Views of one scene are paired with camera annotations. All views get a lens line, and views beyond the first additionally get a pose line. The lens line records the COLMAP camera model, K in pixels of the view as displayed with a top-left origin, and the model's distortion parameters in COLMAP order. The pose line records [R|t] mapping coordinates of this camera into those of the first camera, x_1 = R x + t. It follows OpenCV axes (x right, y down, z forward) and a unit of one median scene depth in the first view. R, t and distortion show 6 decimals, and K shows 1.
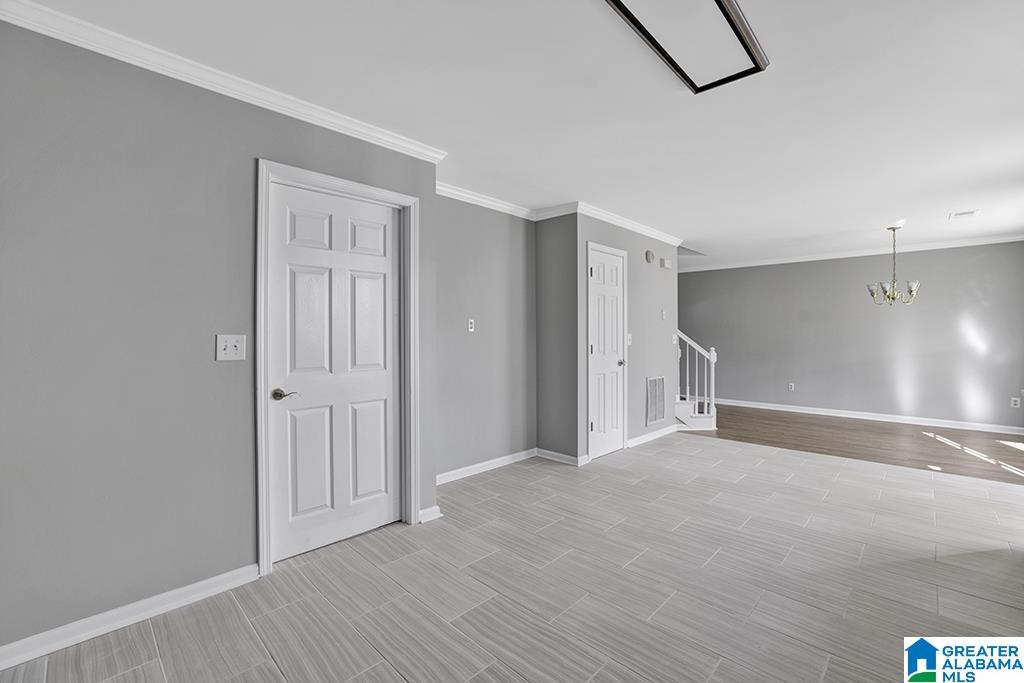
lens RADIAL K [[433.3, 0, 512.0], [0, 433.3, 341.5], [0, 0, 1]] dist [0.000664, 0.000044]
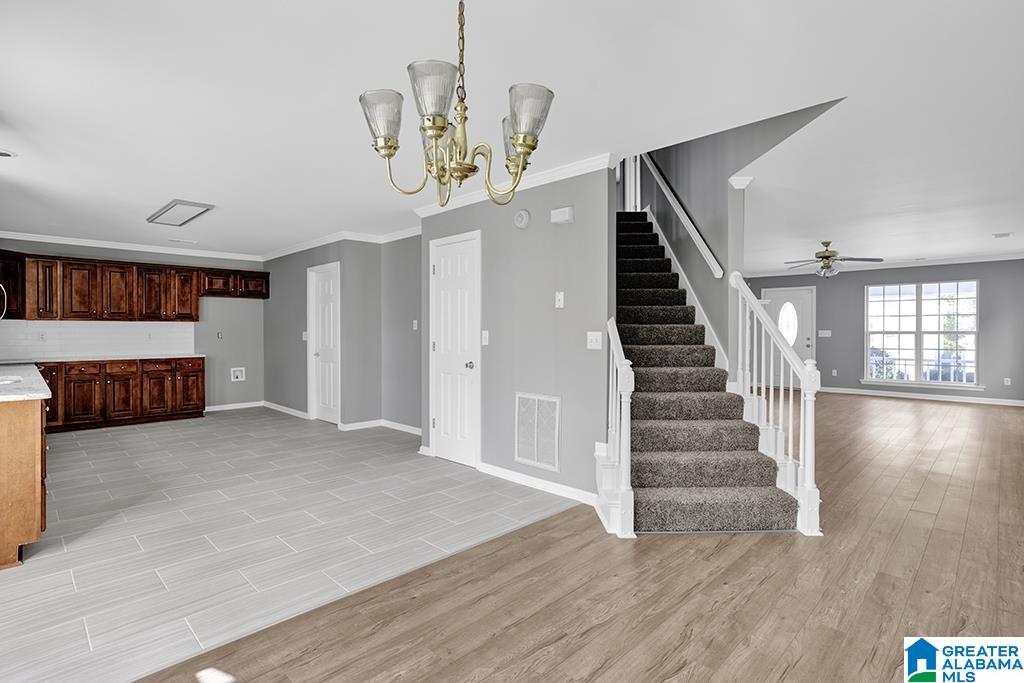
lens RADIAL K [[498.1, 0, 512.0], [0, 498.1, 341.5], [0, 0, 1]] dist [-0.000408, -0.000027]
pose [[-0.015737, 0.022533, -0.999622, 1.266739], [-0.008607, 0.999706, 0.022670, -0.020007], [0.999839, 0.008960, -0.015539, 1.136465]]
